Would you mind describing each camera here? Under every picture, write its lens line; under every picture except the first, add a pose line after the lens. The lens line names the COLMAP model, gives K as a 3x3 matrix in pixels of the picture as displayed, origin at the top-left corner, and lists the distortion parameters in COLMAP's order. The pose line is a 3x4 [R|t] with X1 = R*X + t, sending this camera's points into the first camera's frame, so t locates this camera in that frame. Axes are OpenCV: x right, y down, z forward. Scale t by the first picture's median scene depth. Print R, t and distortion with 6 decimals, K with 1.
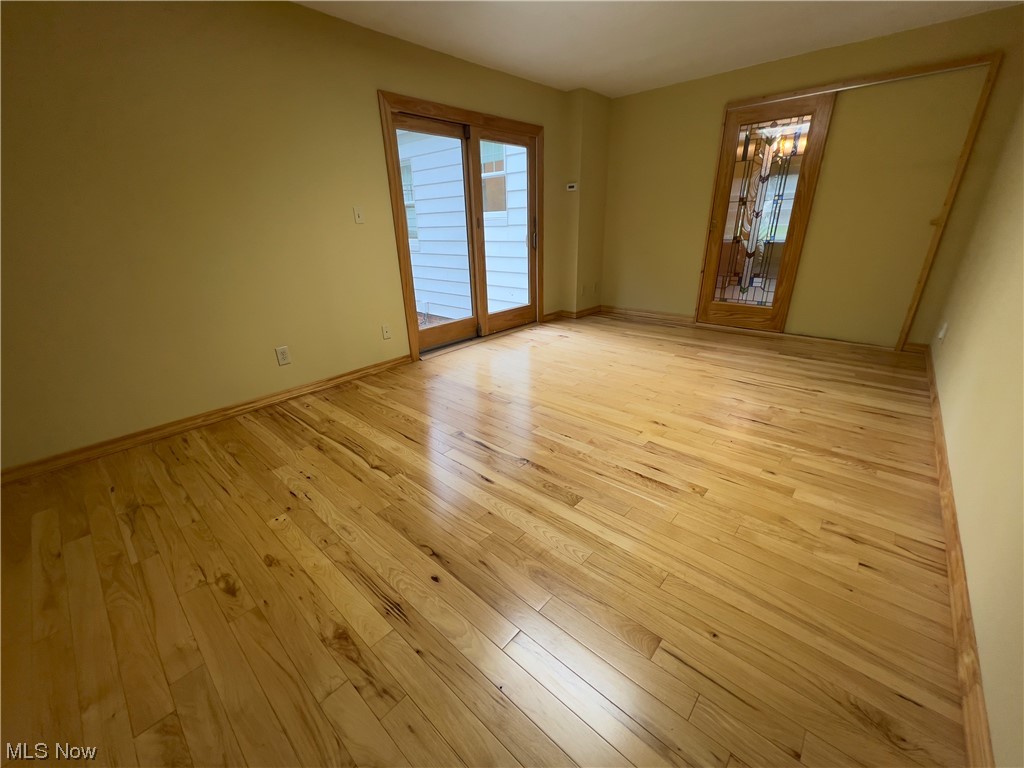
lens RADIAL K [[405.6, 0, 509.1], [0, 405.6, 382.3], [0, 0, 1]] dist [-0.001745, 0.000526]
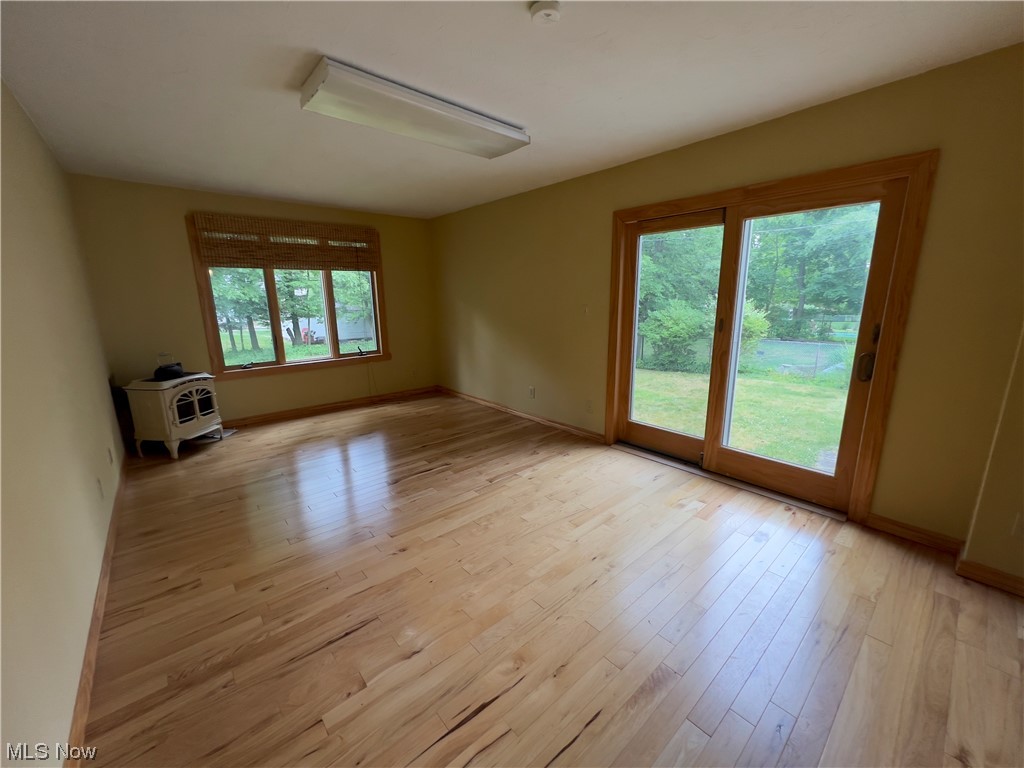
lens RADIAL K [[405.6, 0, 516.2], [0, 405.6, 378.6], [0, 0, 1]] dist [-0.001745, 0.000526]
pose [[-0.105579, 0.230925, -0.967226, 0.949006], [-0.349488, 0.901996, 0.253500, -0.482915], [0.930973, 0.364798, -0.014526, 0.926847]]
